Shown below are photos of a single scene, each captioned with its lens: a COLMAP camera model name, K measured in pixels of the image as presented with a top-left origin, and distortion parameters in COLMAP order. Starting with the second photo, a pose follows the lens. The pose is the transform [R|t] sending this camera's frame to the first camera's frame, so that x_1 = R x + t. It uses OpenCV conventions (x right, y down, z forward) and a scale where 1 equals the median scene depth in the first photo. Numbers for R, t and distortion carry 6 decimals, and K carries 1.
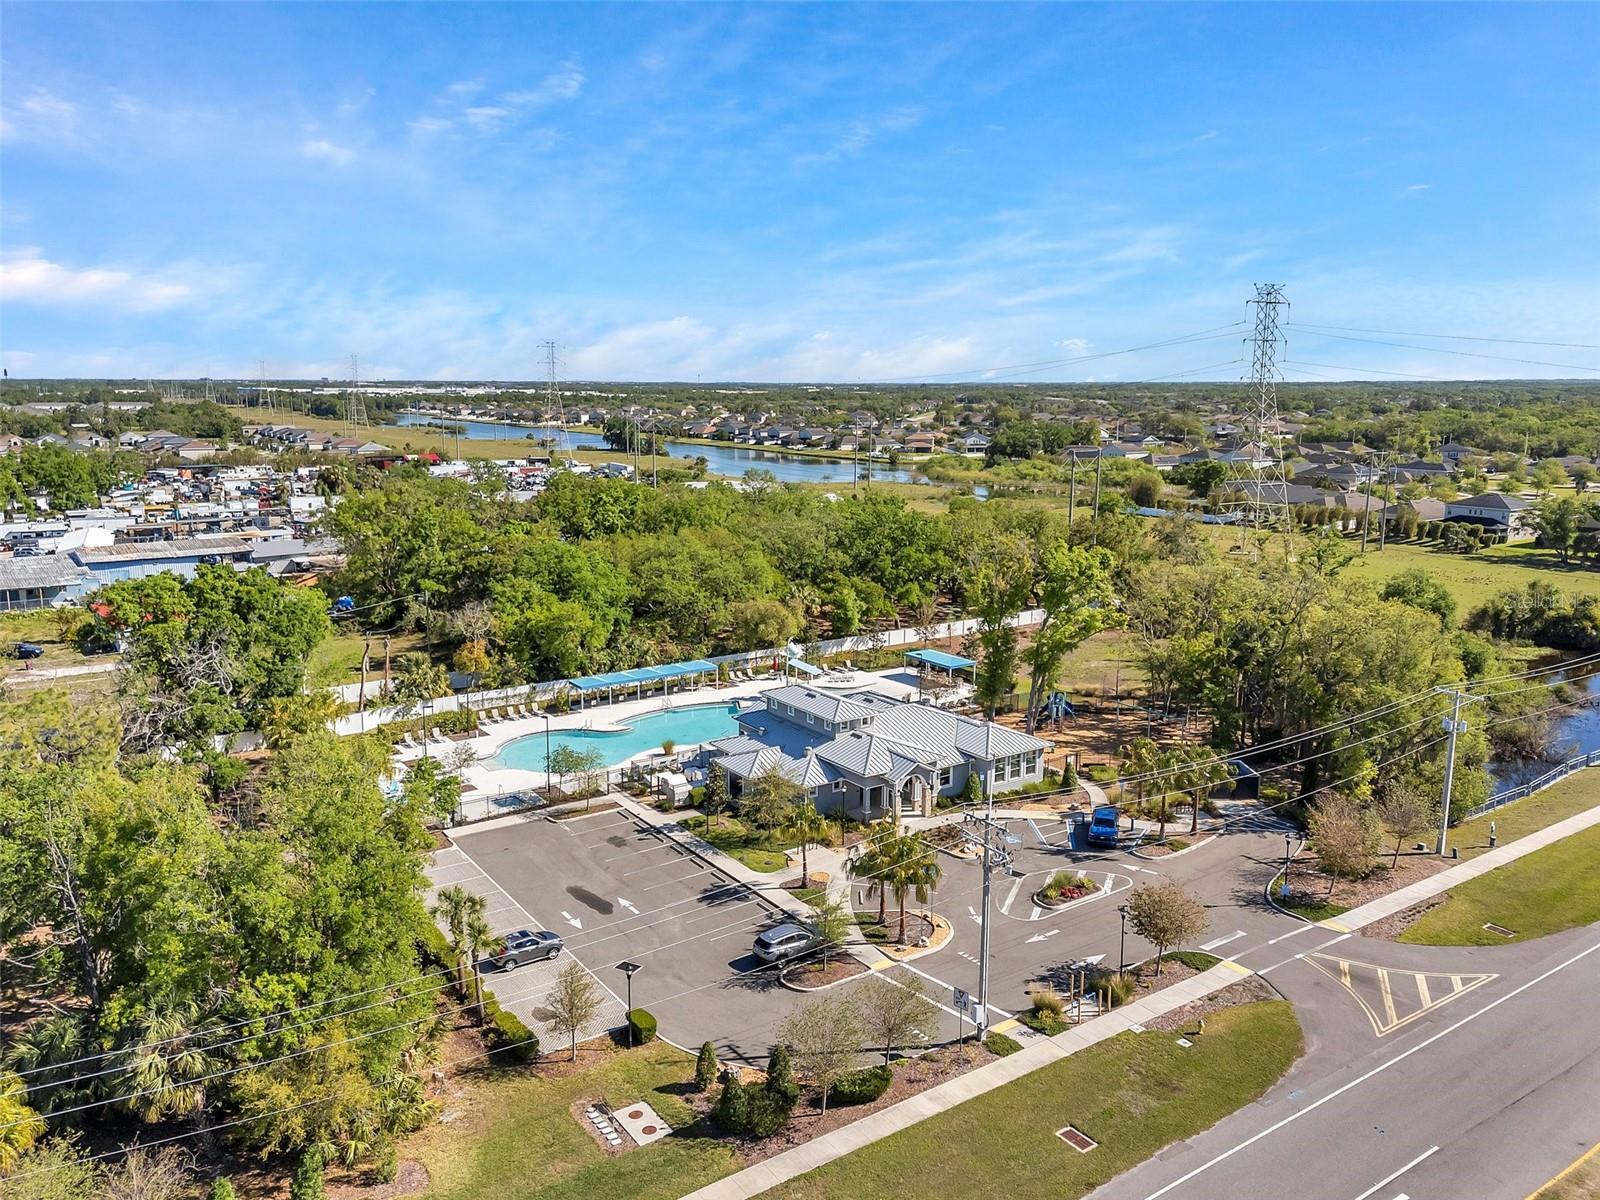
lens RADIAL K [[1212.9, 0, 800.0], [0, 1212.9, 600.0], [0, 0, 1]] dist [0.081811, -0.008971]
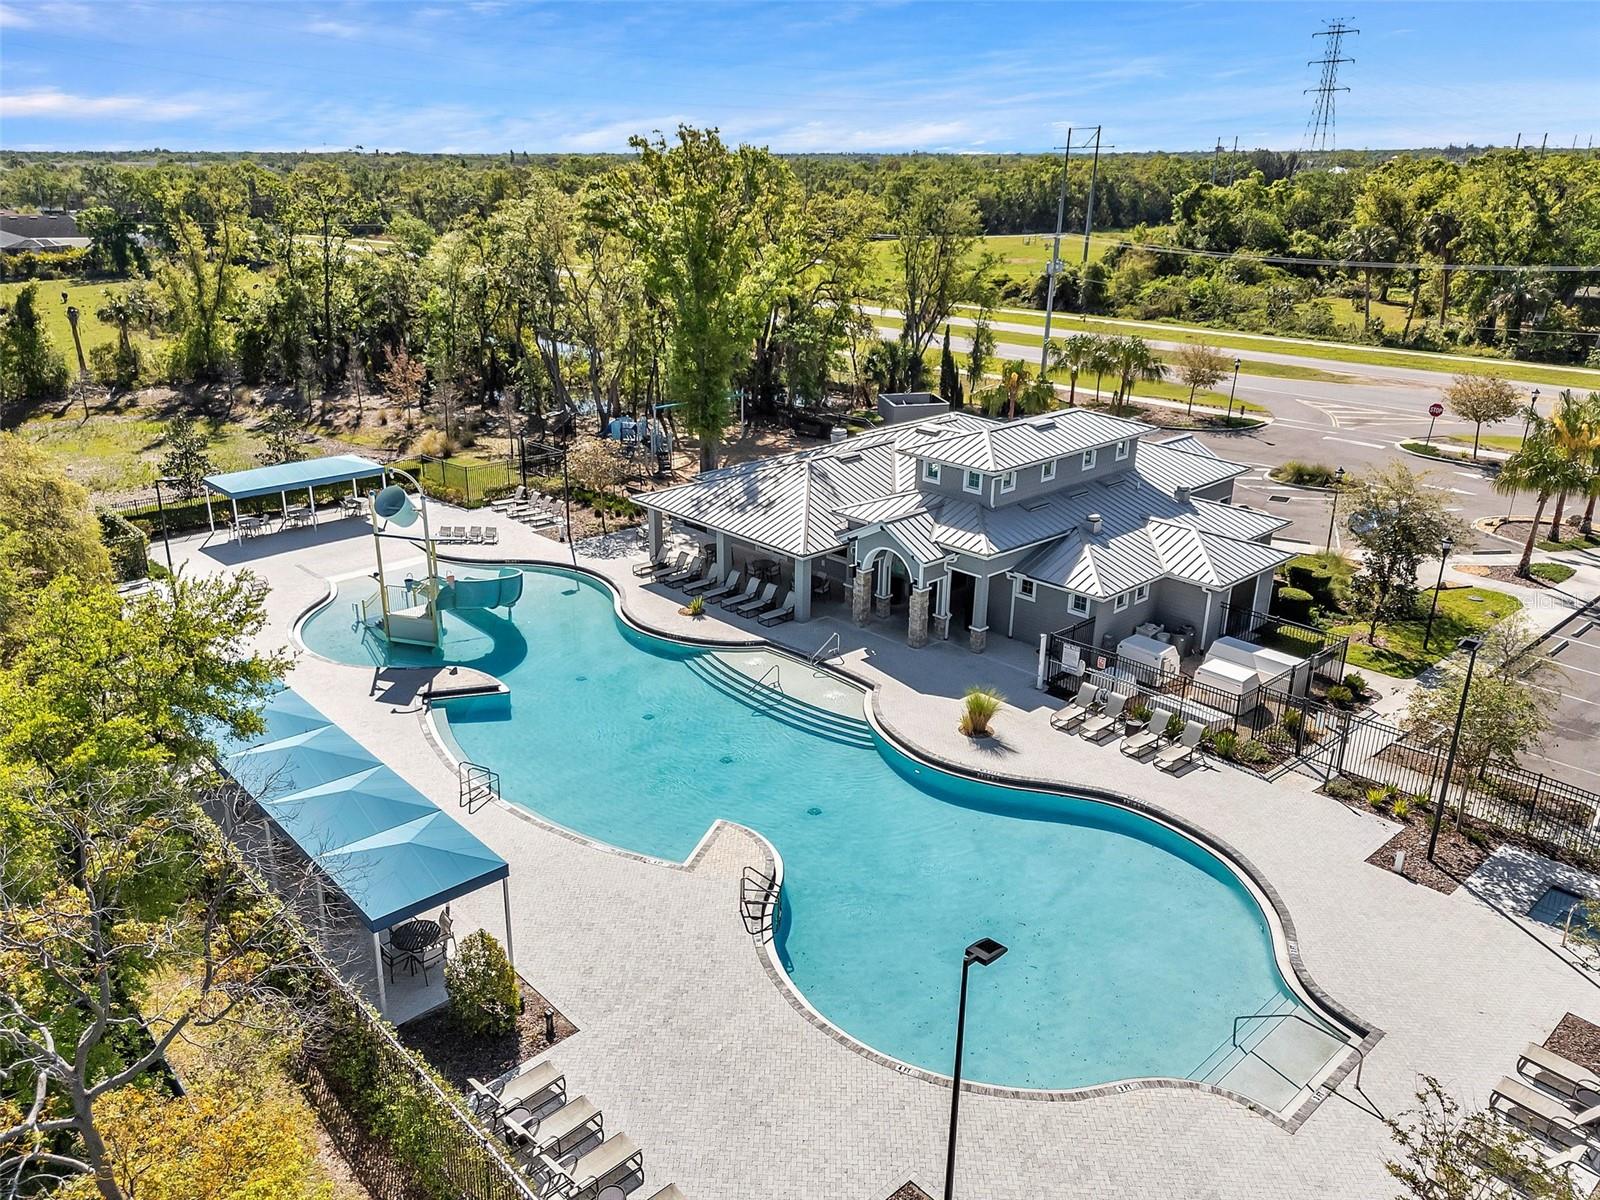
lens RADIAL K [[1194.3, 0, 784.6], [0, 1194.3, 604.7], [0, 0, 1]] dist [0.060414, -0.043990]
pose [[-0.125216, -0.351811, 0.927658, -0.453329], [0.180285, 0.911382, 0.369973, -0.053023], [-0.975612, 0.213569, -0.050694, 1.152134]]
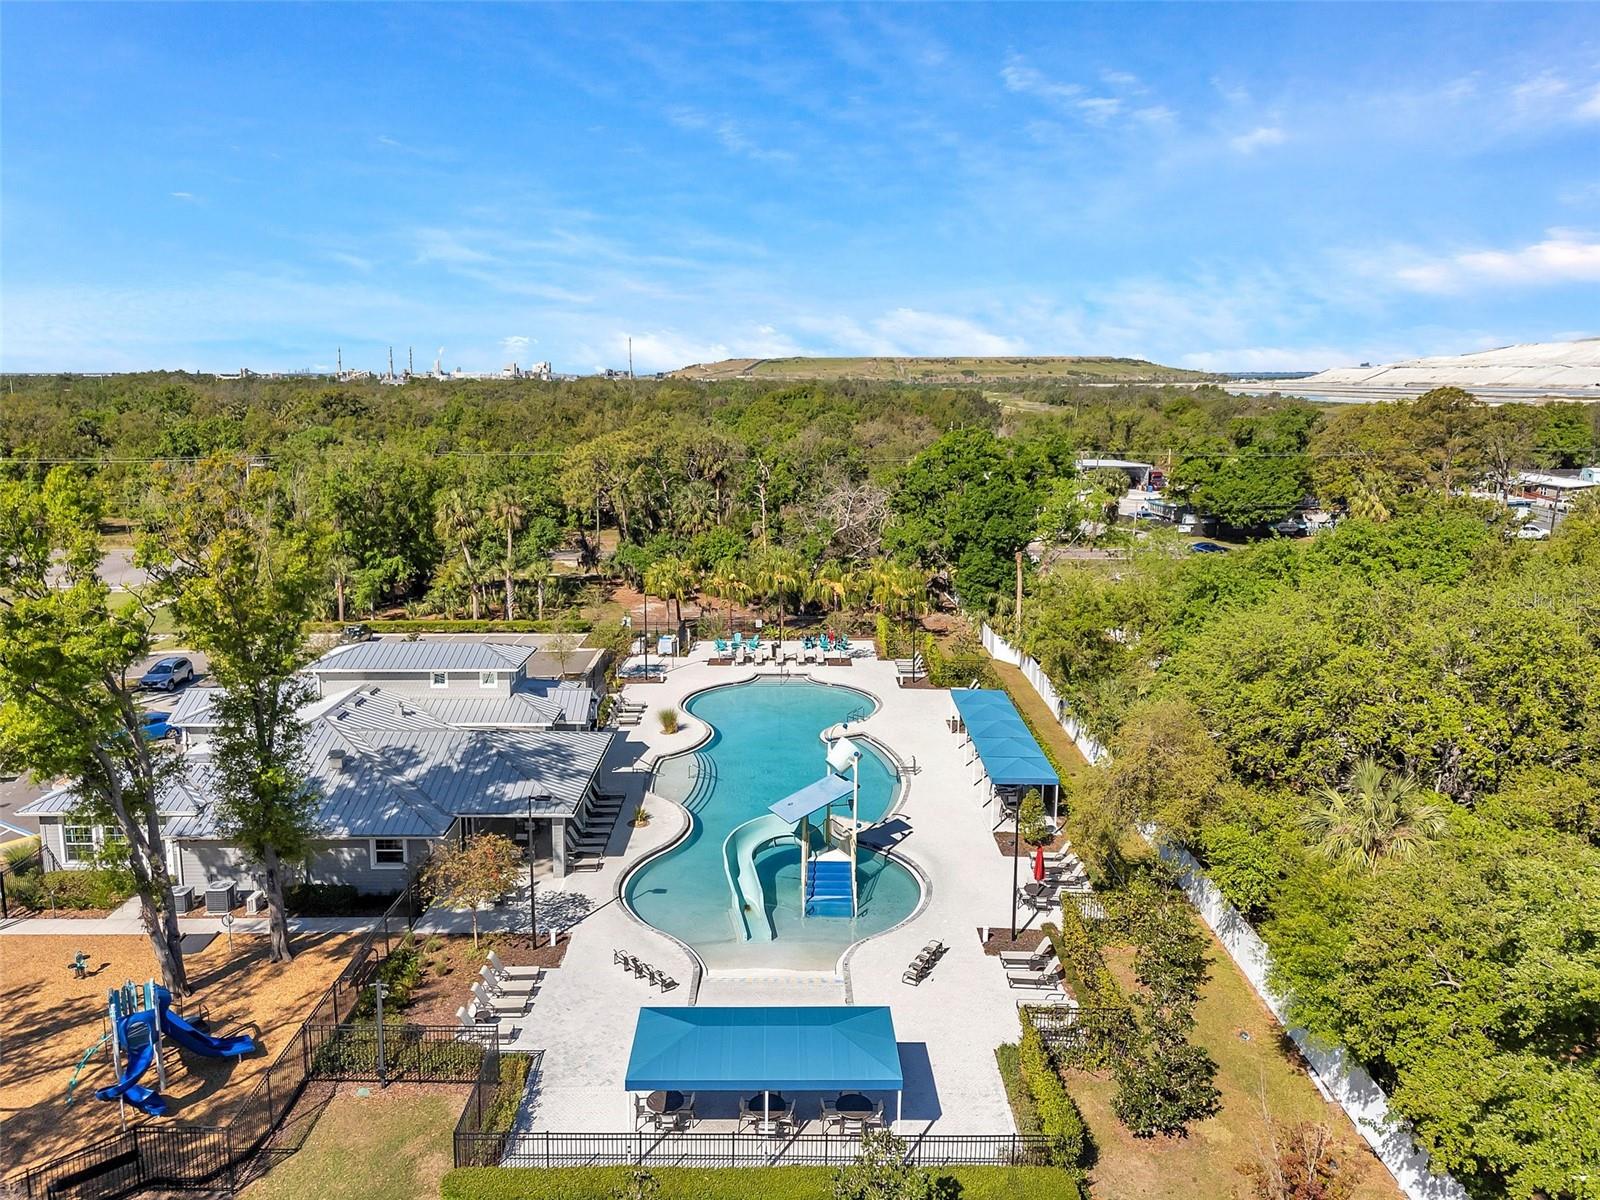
lens RADIAL K [[1179.7, 0, 785.0], [0, 1179.7, 591.3], [0, 0, 1]] dist [0.085324, -0.087423]
pose [[-0.577840, 0.137719, -0.804447, 0.410515], [-0.156120, 0.948807, 0.274576, -0.152879], [0.801079, 0.284251, -0.526758, 1.493350]]
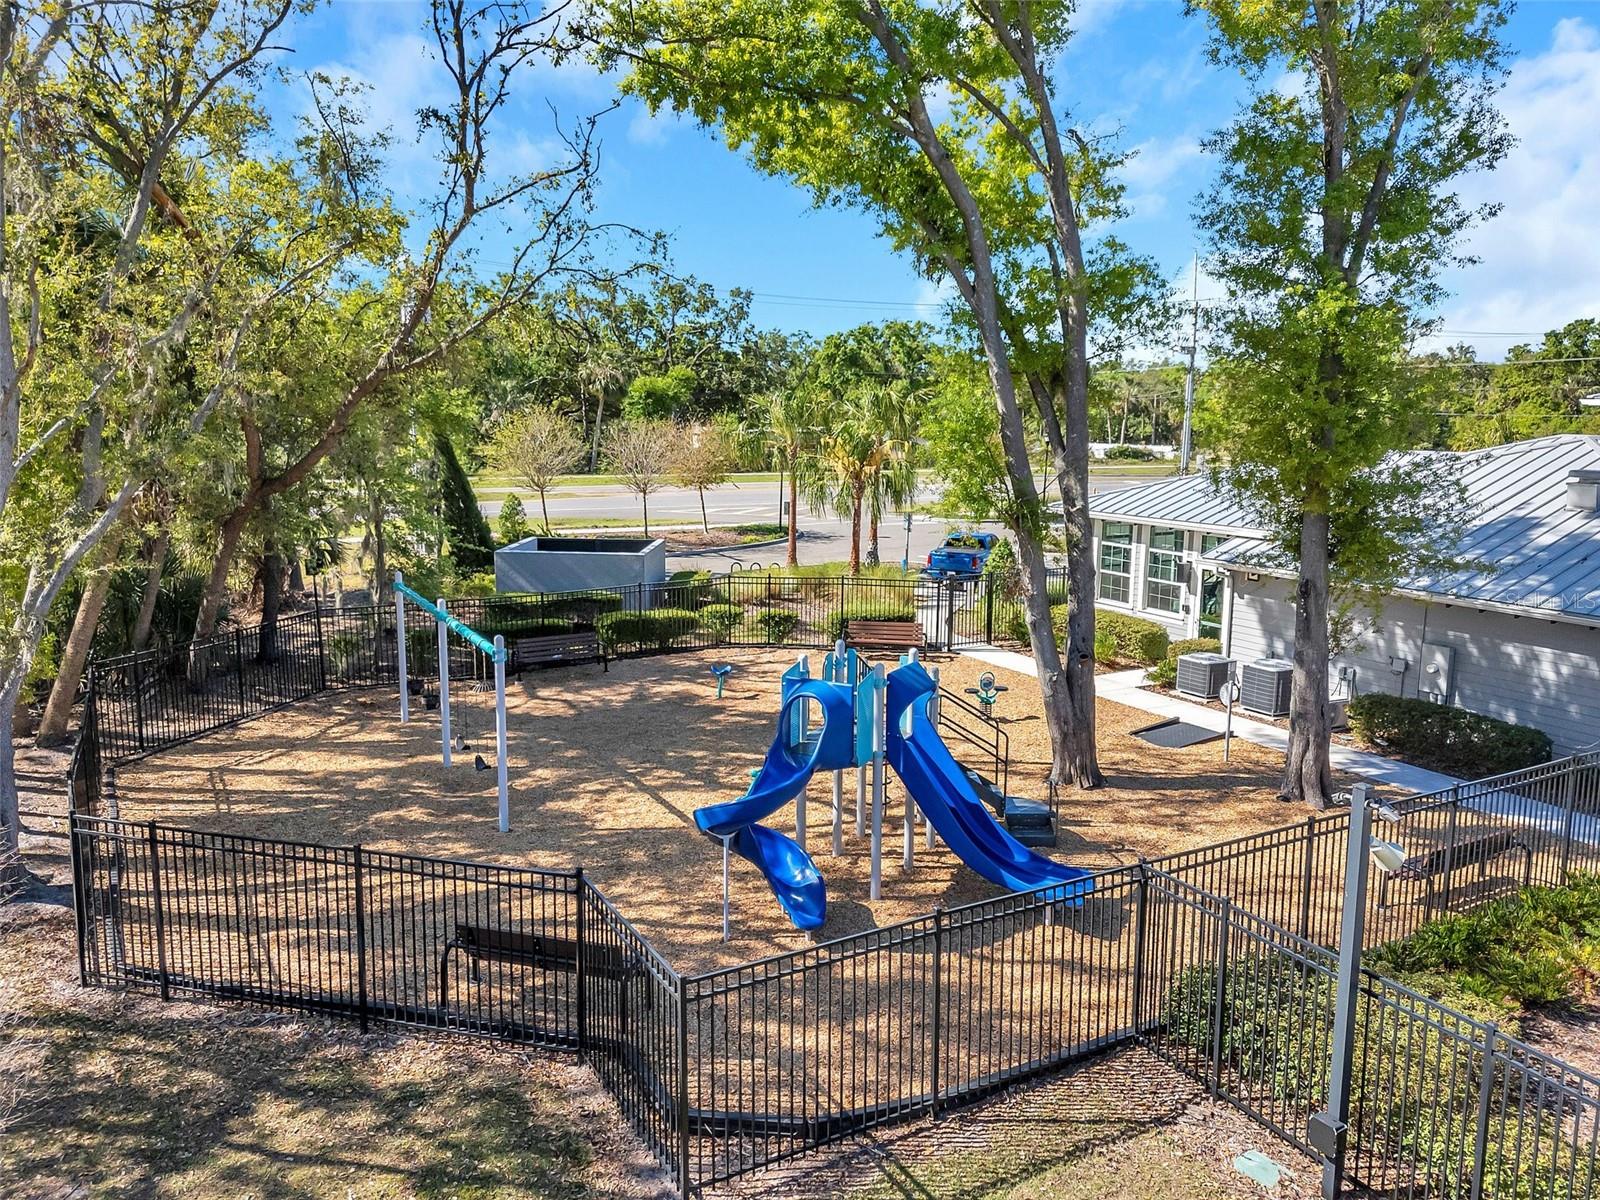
lens RADIAL K [[1179.7, 0, 785.0], [0, 1179.7, 591.3], [0, 0, 1]] dist [0.085324, -0.087423]
pose [[-0.994236, -0.023909, 0.104511, 0.242318], [0.012299, 0.942944, 0.332725, 0.031880], [-0.106503, 0.332093, -0.937215, 1.324568]]
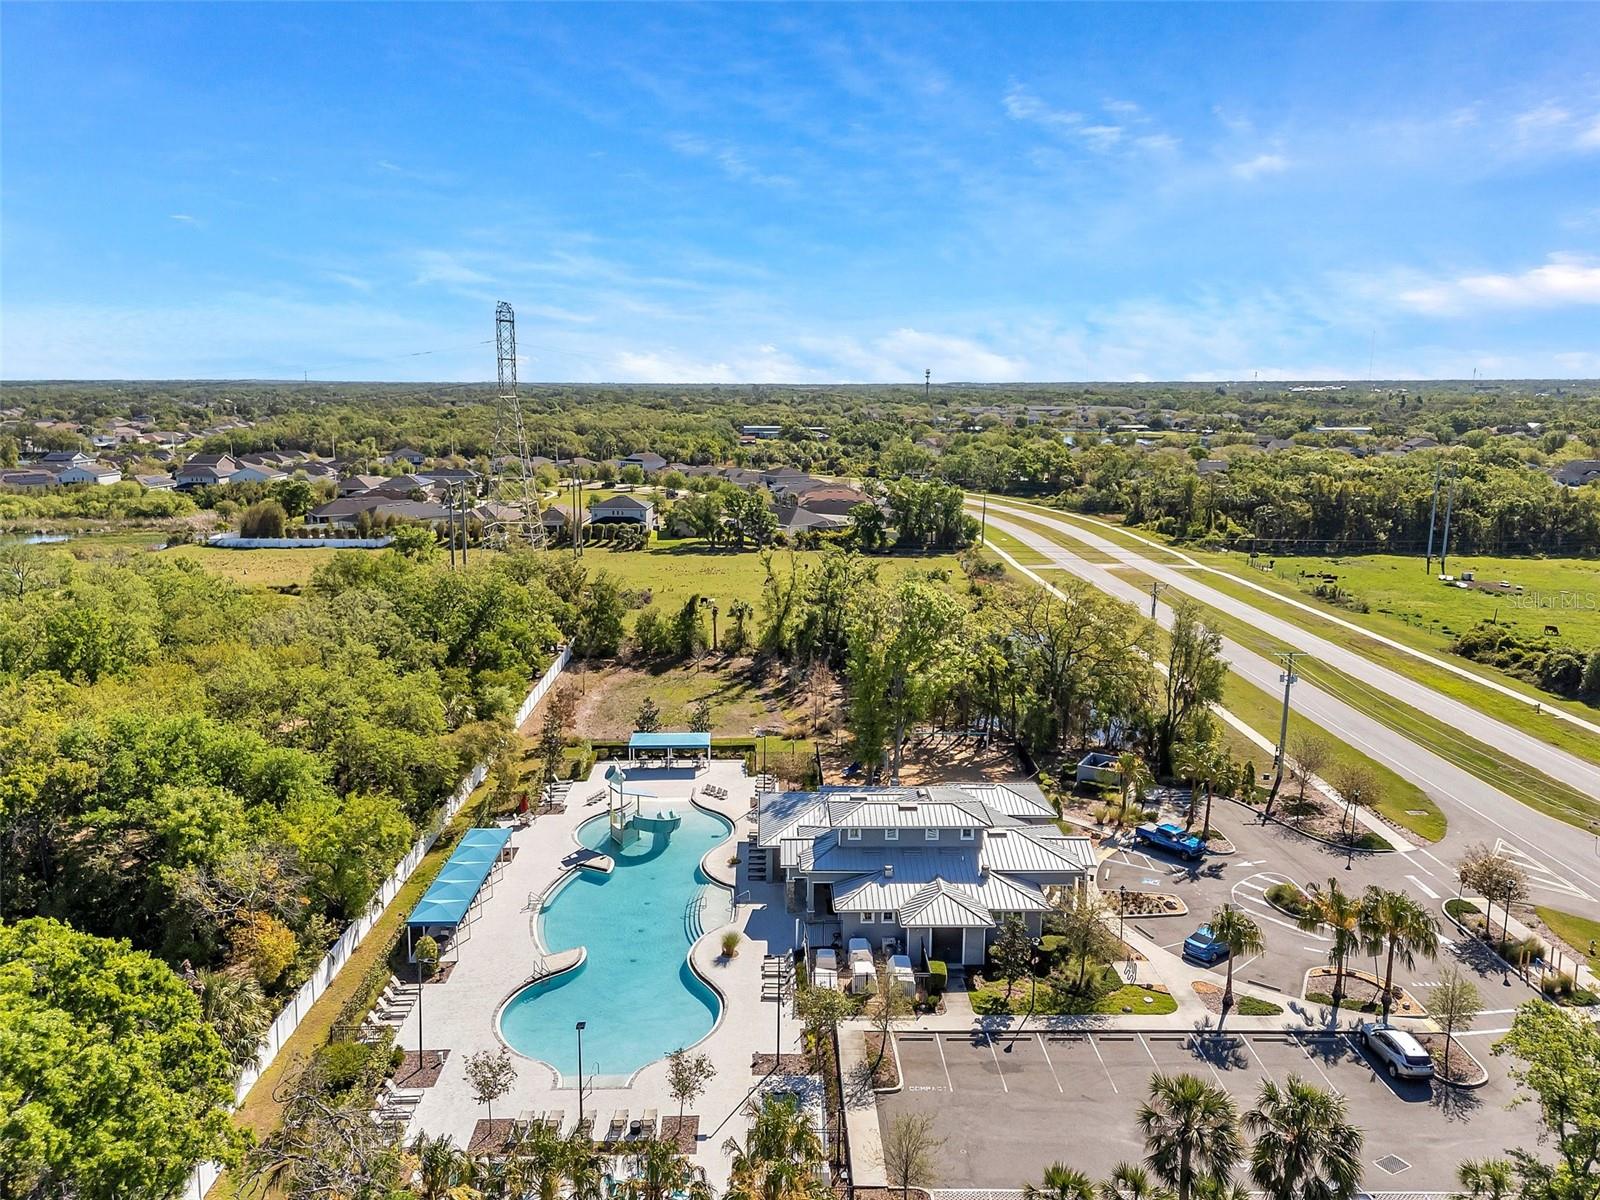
lens RADIAL K [[1194.3, 0, 784.6], [0, 1194.3, 604.7], [0, 0, 1]] dist [0.060414, -0.043990]
pose [[0.560960, -0.156374, 0.812939, -0.687410], [0.150814, 0.984868, 0.085378, -0.141991], [-0.813989, 0.074709, 0.576056, 0.592428]]
